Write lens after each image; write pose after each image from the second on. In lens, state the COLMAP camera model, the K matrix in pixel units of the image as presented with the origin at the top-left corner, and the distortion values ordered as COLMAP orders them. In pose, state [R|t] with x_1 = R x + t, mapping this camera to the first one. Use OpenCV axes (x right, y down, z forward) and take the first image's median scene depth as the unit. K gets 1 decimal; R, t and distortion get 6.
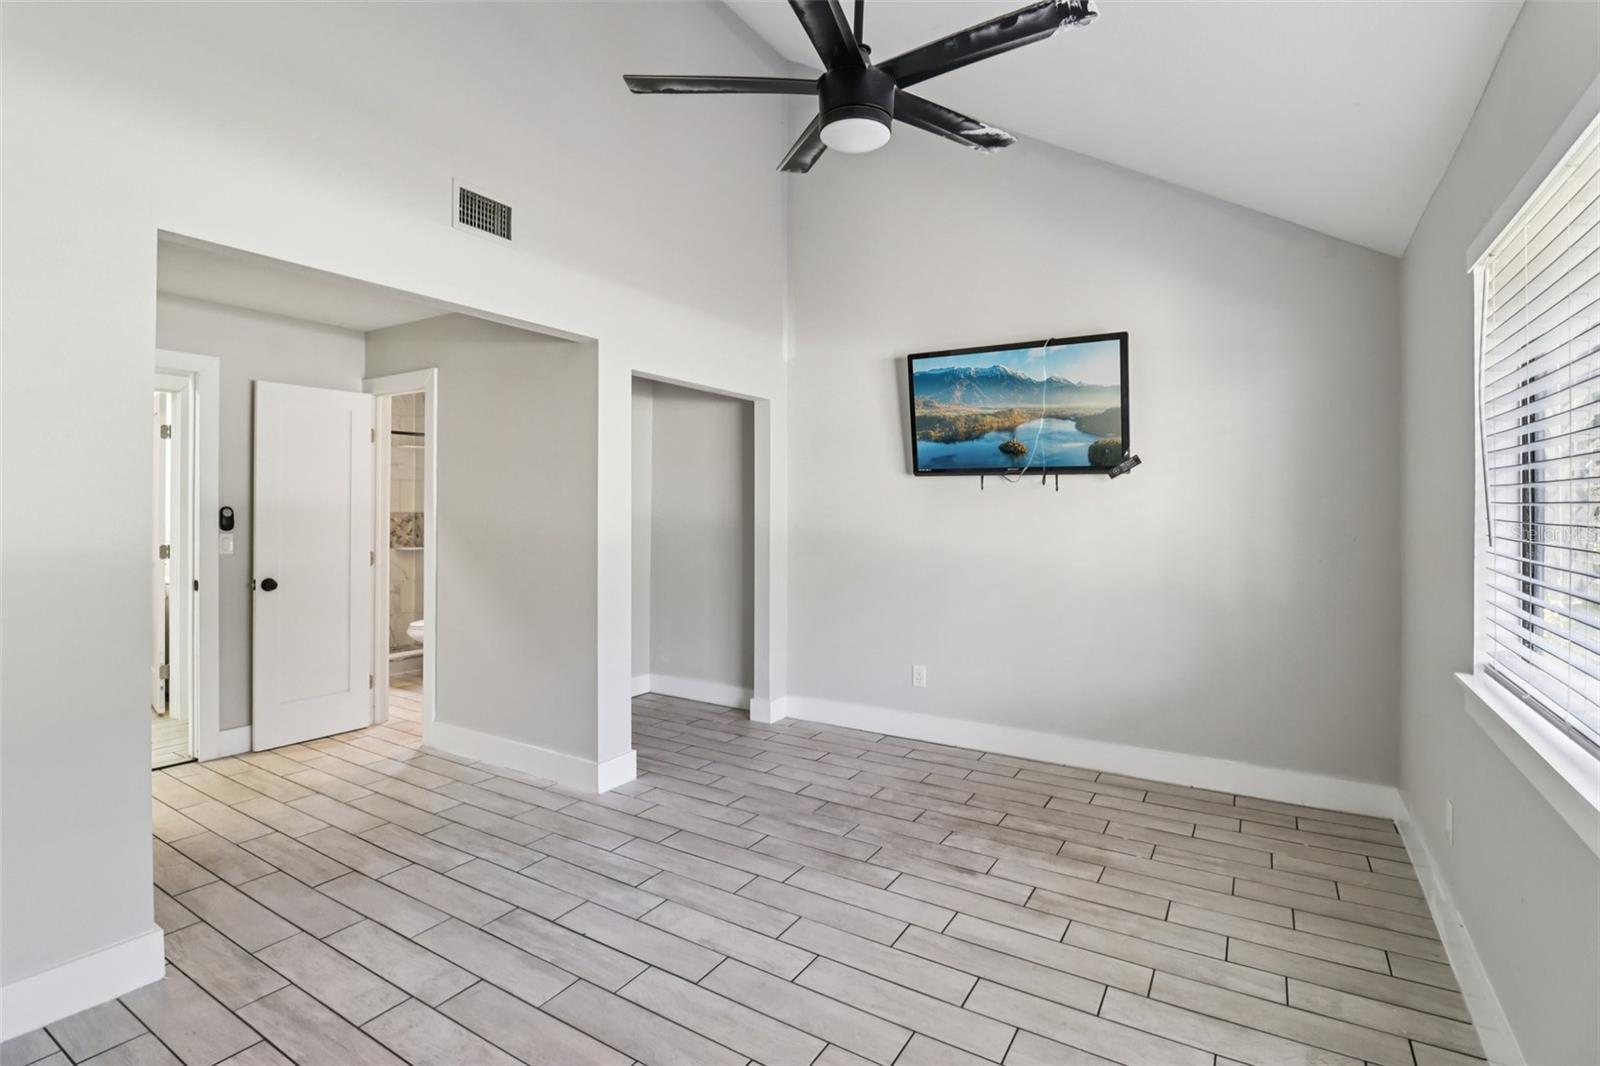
lens RADIAL K [[749.3, 0, 801.5], [0, 749.3, 513.2], [0, 0, 1]] dist [0.003033, -0.014462]
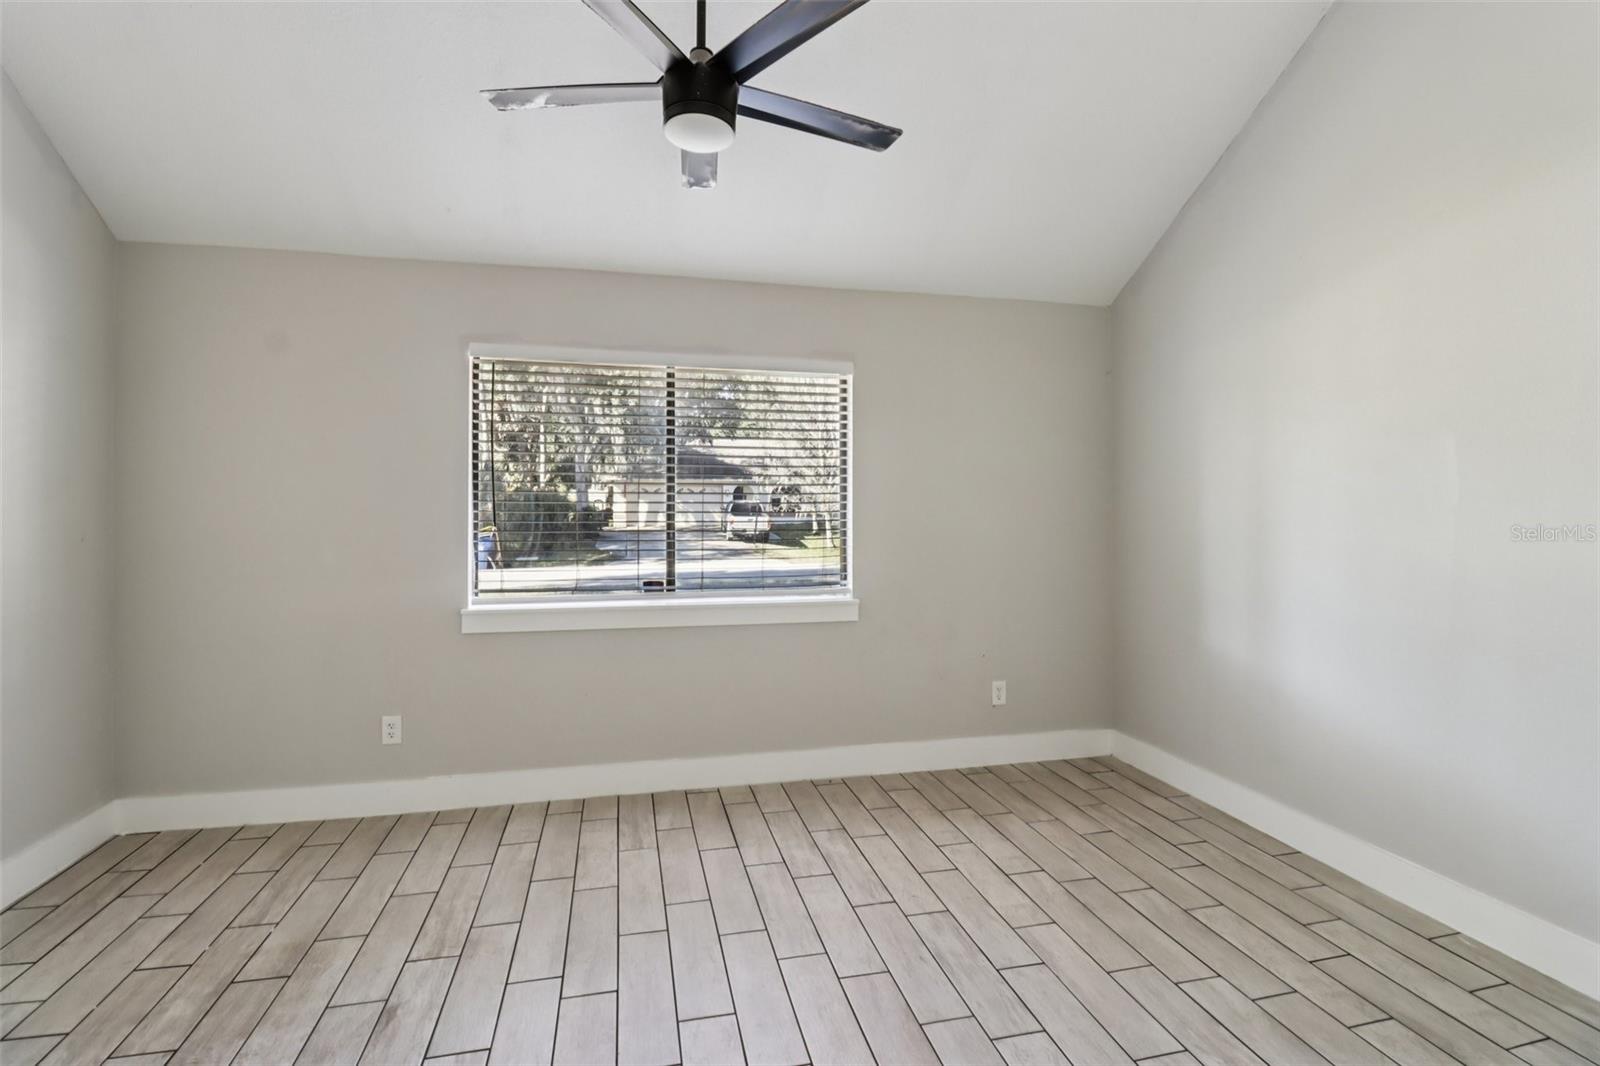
lens RADIAL K [[749.3, 0, 801.5], [0, 749.3, 513.2], [0, 0, 1]] dist [0.003033, -0.014462]
pose [[-0.712155, -0.008940, 0.701966, -0.557634], [-0.002609, 0.999946, 0.010087, -0.008057], [-0.702018, 0.005352, -0.712139, 1.232301]]
